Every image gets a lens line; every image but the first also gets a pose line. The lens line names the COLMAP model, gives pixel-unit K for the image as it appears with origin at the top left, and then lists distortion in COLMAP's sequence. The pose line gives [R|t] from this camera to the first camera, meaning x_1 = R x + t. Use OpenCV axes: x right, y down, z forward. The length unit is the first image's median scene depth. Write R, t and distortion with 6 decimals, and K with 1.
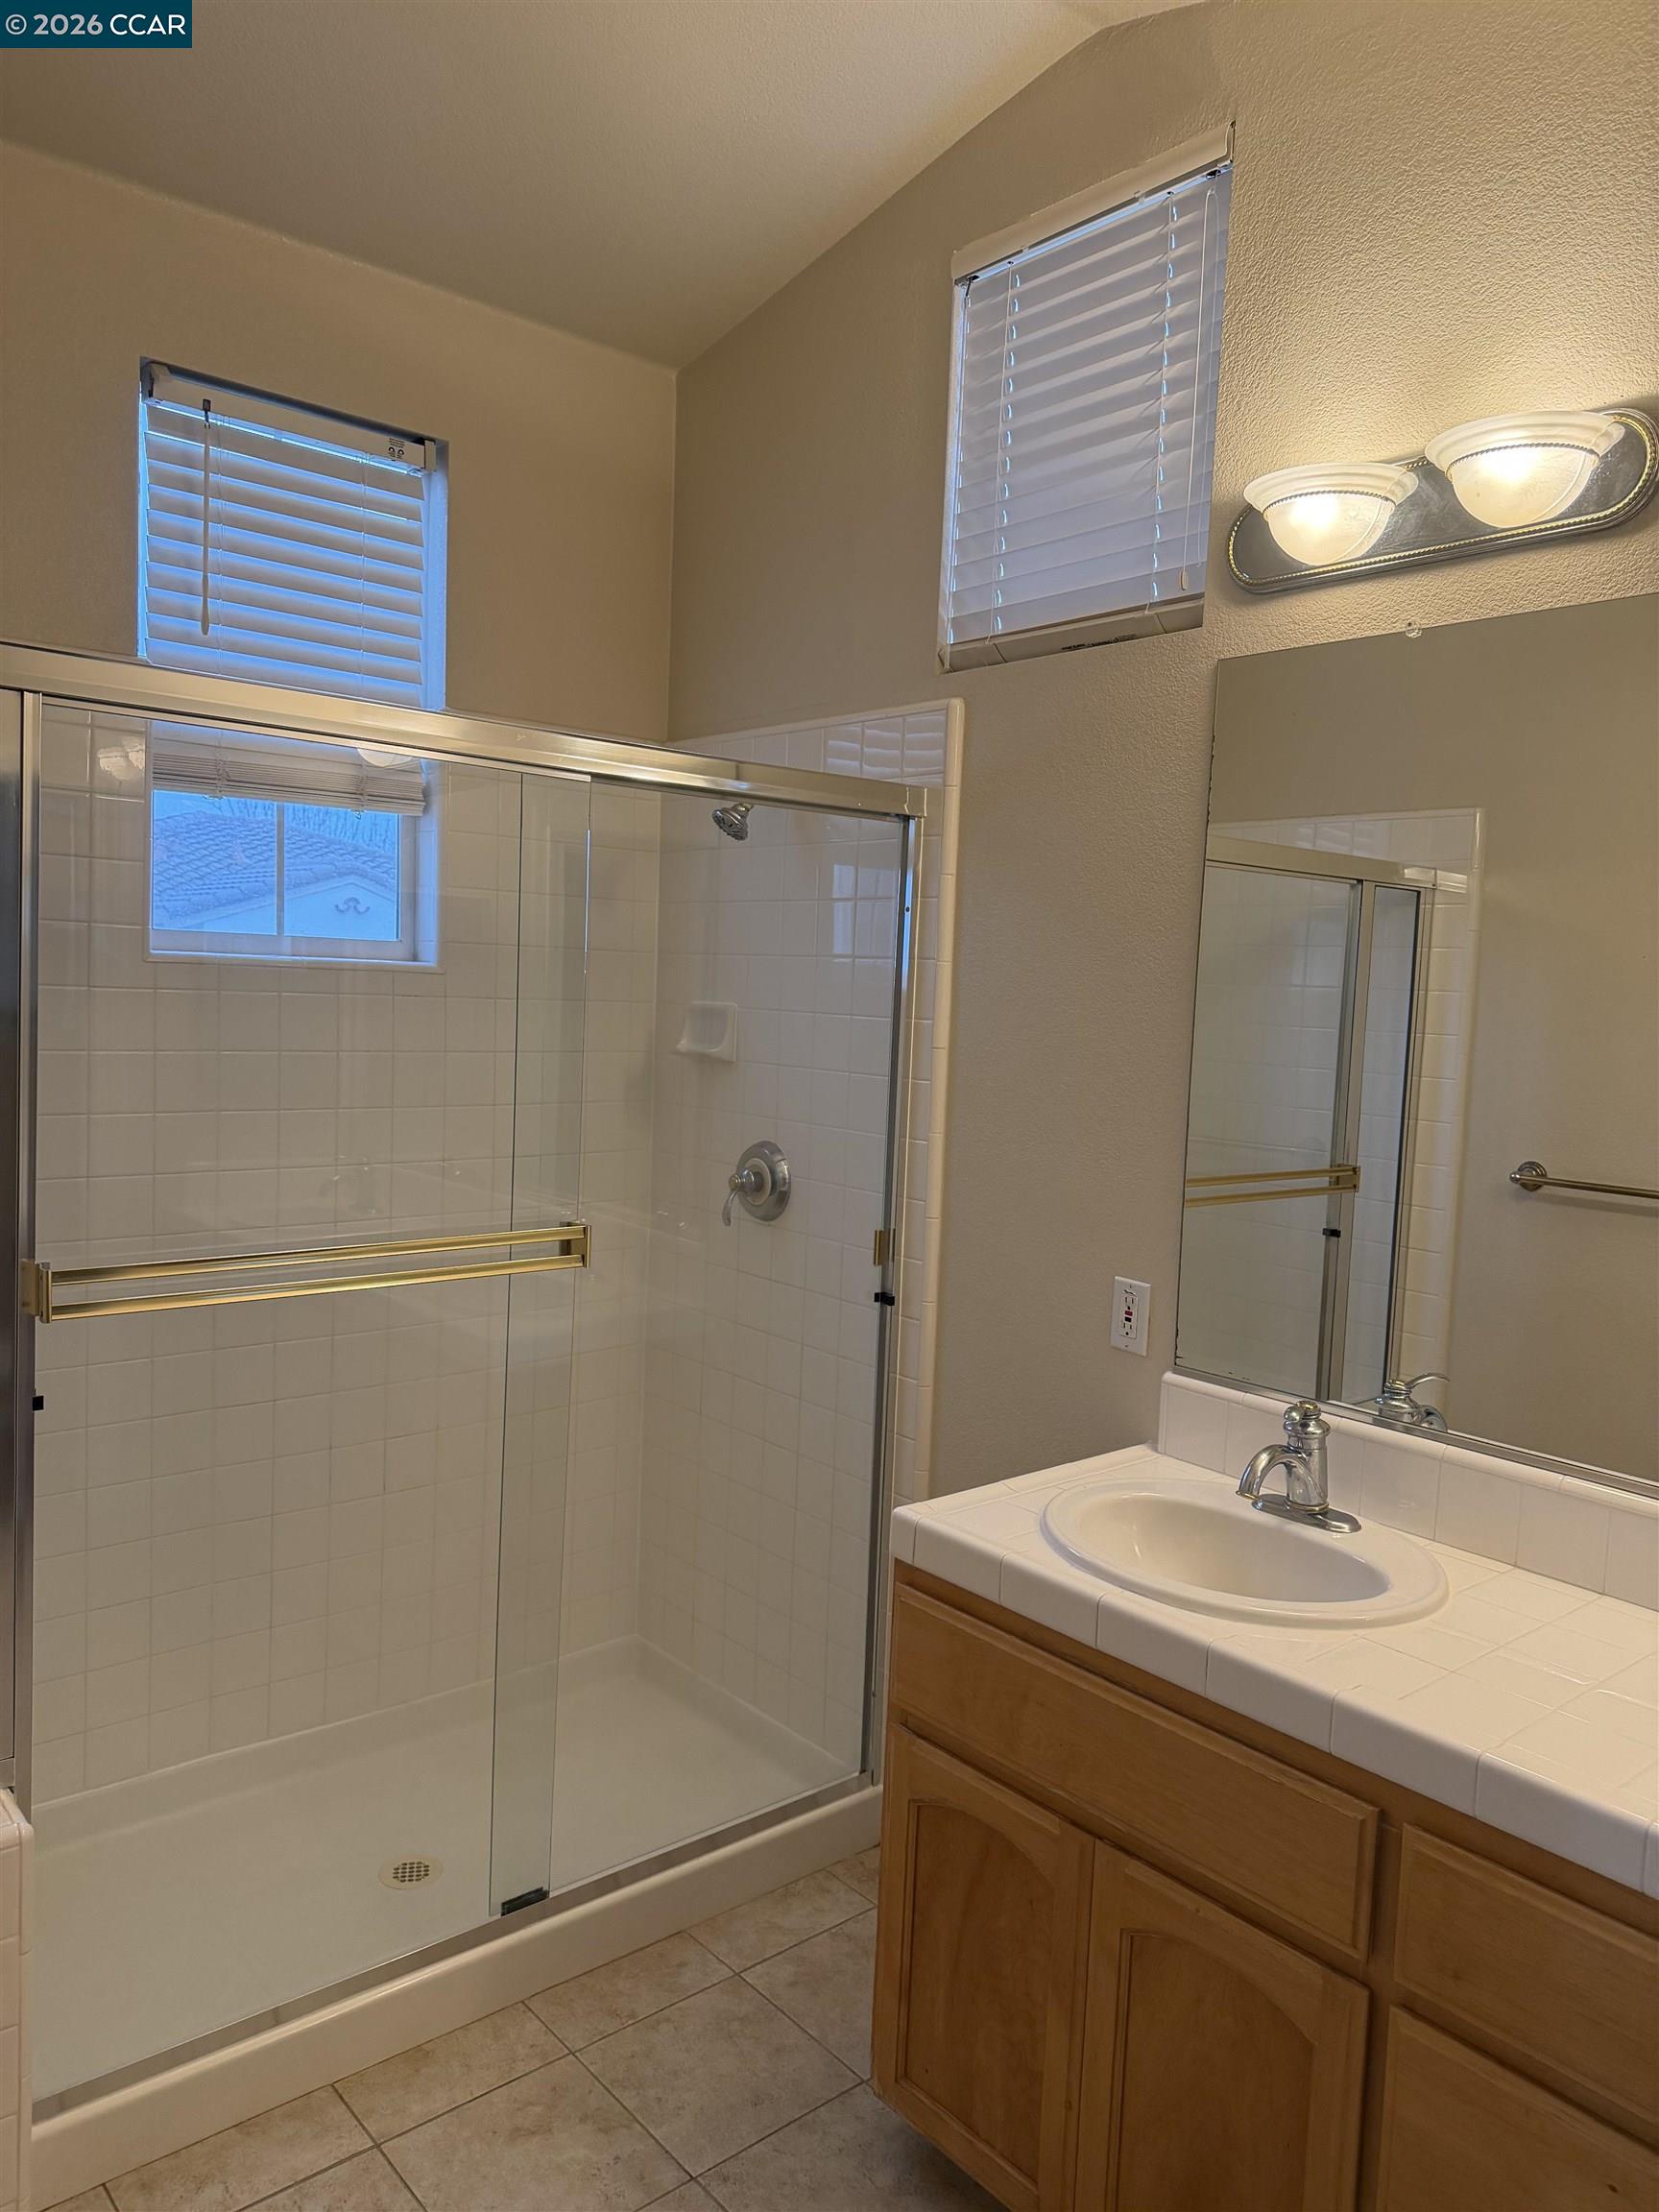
lens RADIAL K [[1563.5, 0, 820.4], [0, 1563.5, 1100.6], [0, 0, 1]] dist [0.036752, -0.036559]
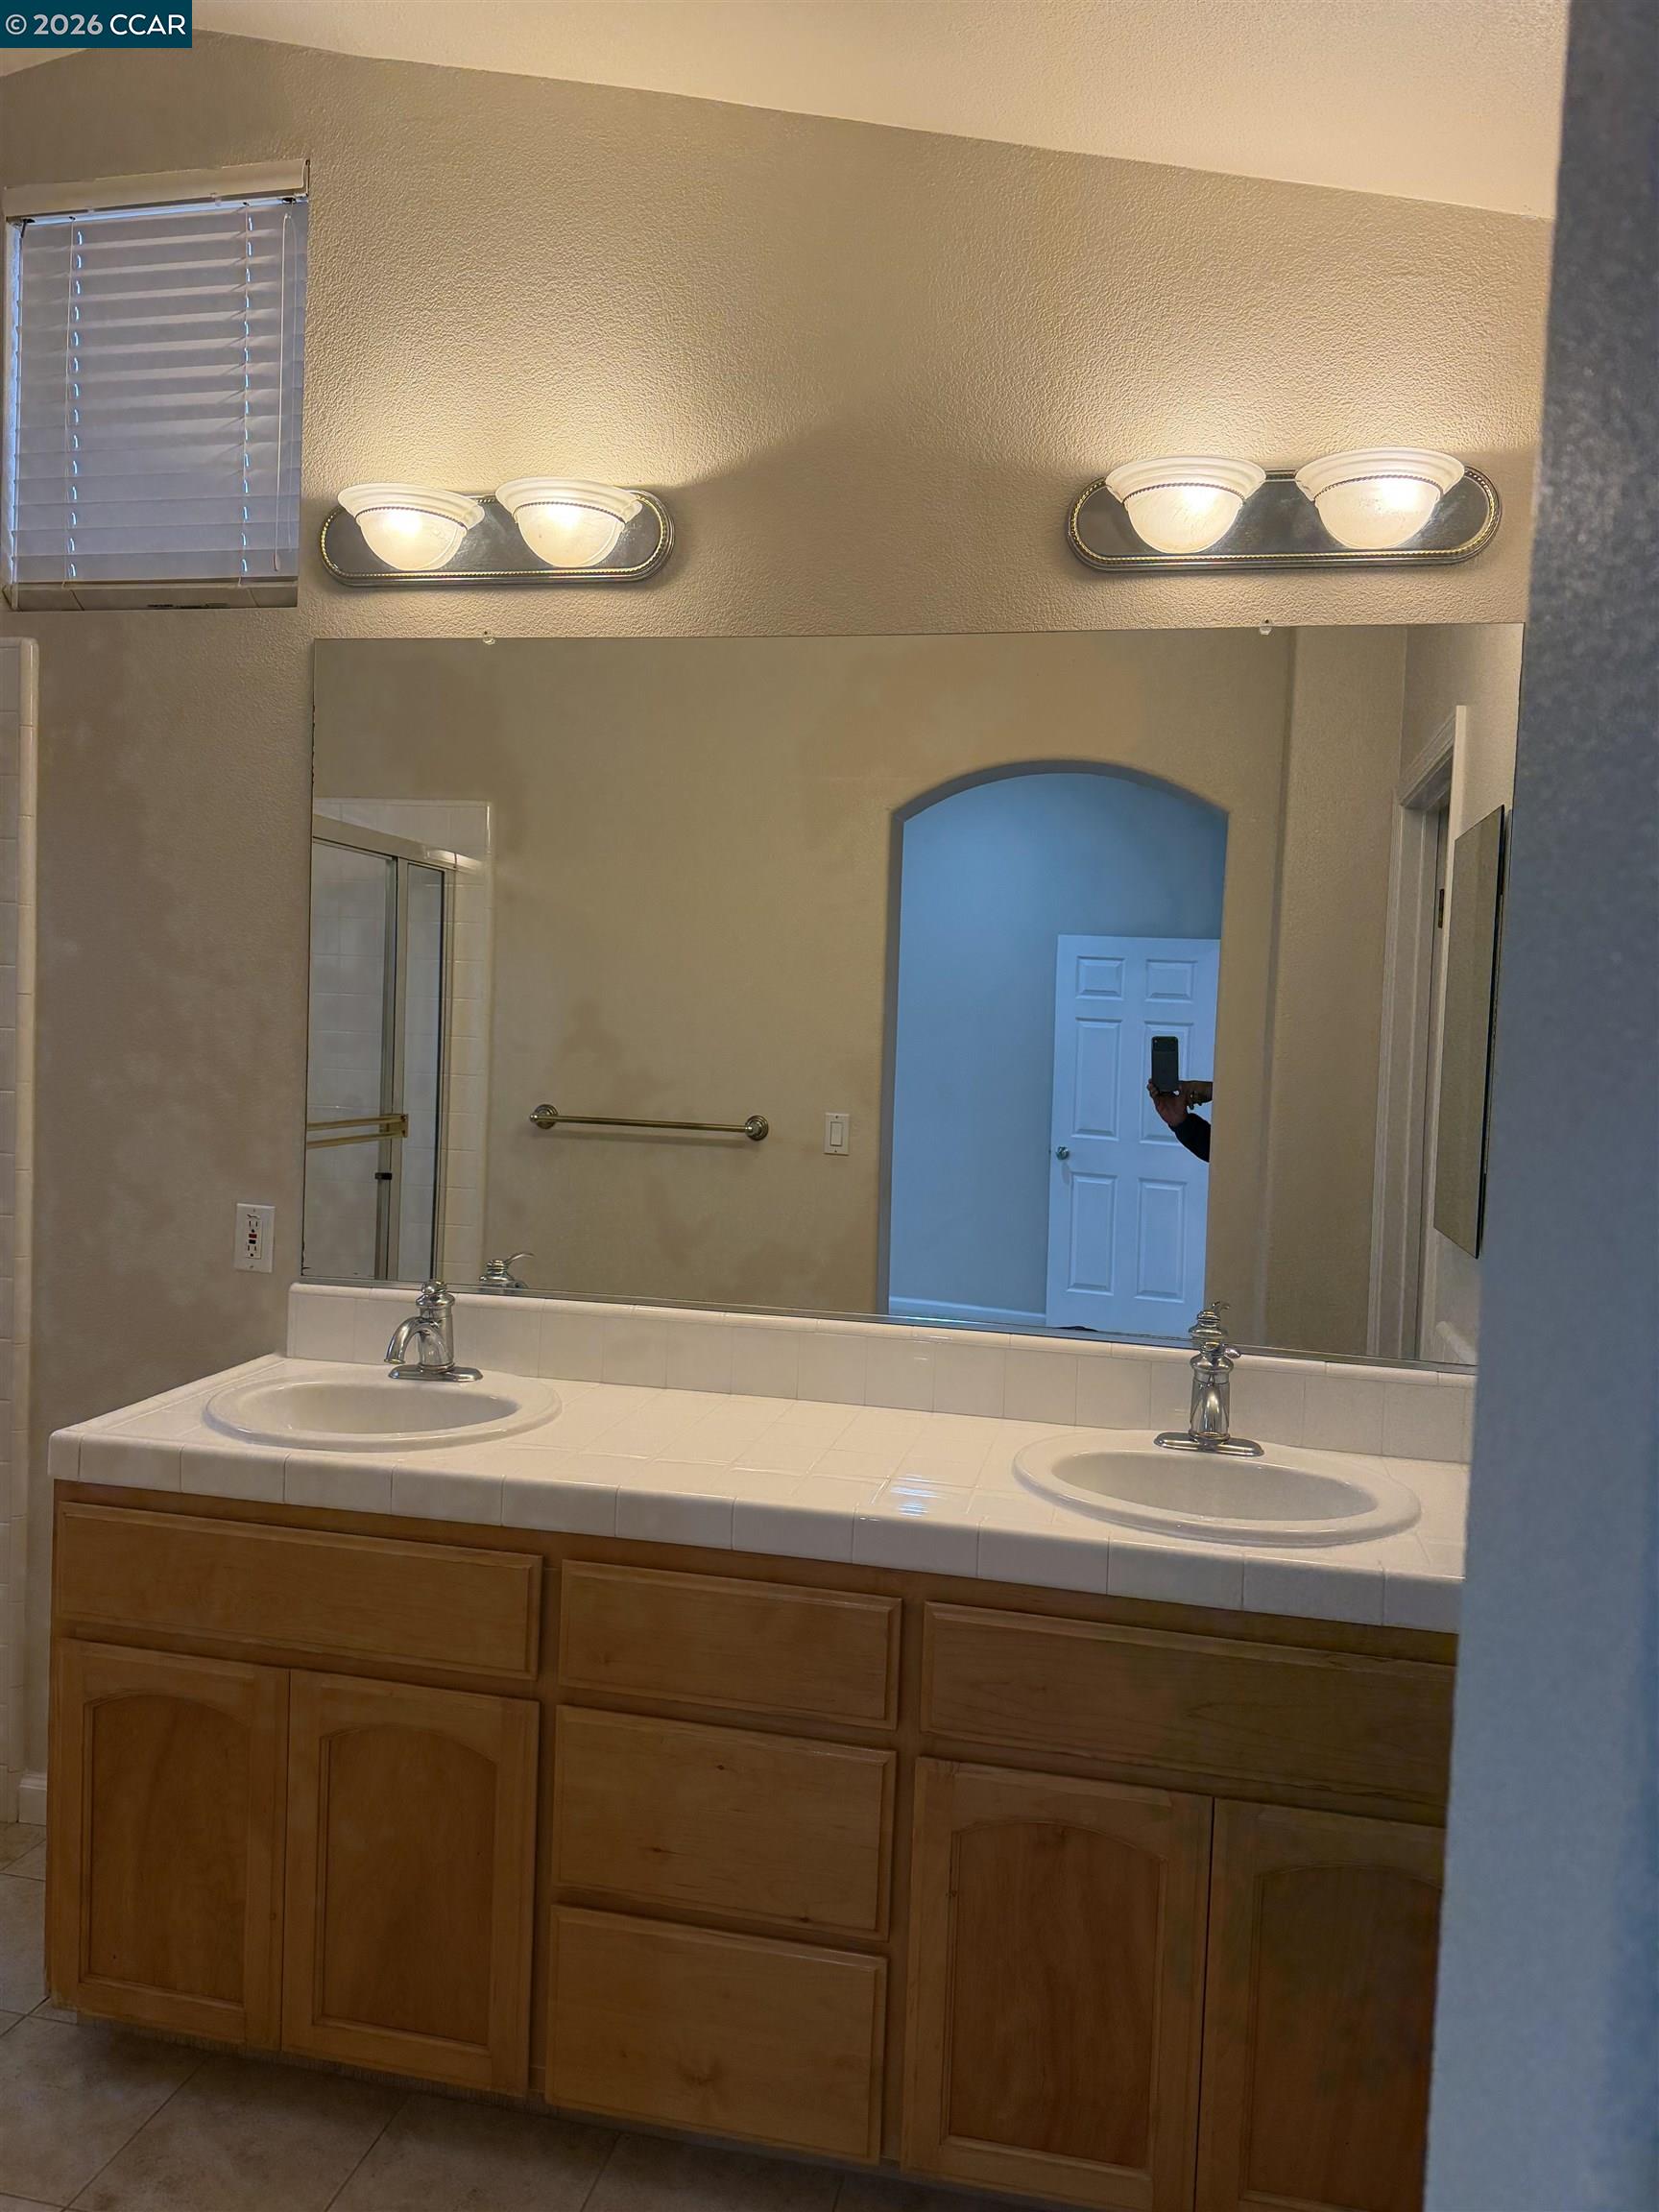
lens RADIAL K [[1563.5, 0, 814.8], [0, 1563.5, 1102.9], [0, 0, 1]] dist [0.036752, -0.036559]
pose [[0.800803, -0.039438, 0.597628, -0.145947], [0.038739, 0.999151, 0.014026, 0.048177], [-0.597674, 0.011919, 0.801650, -0.107985]]
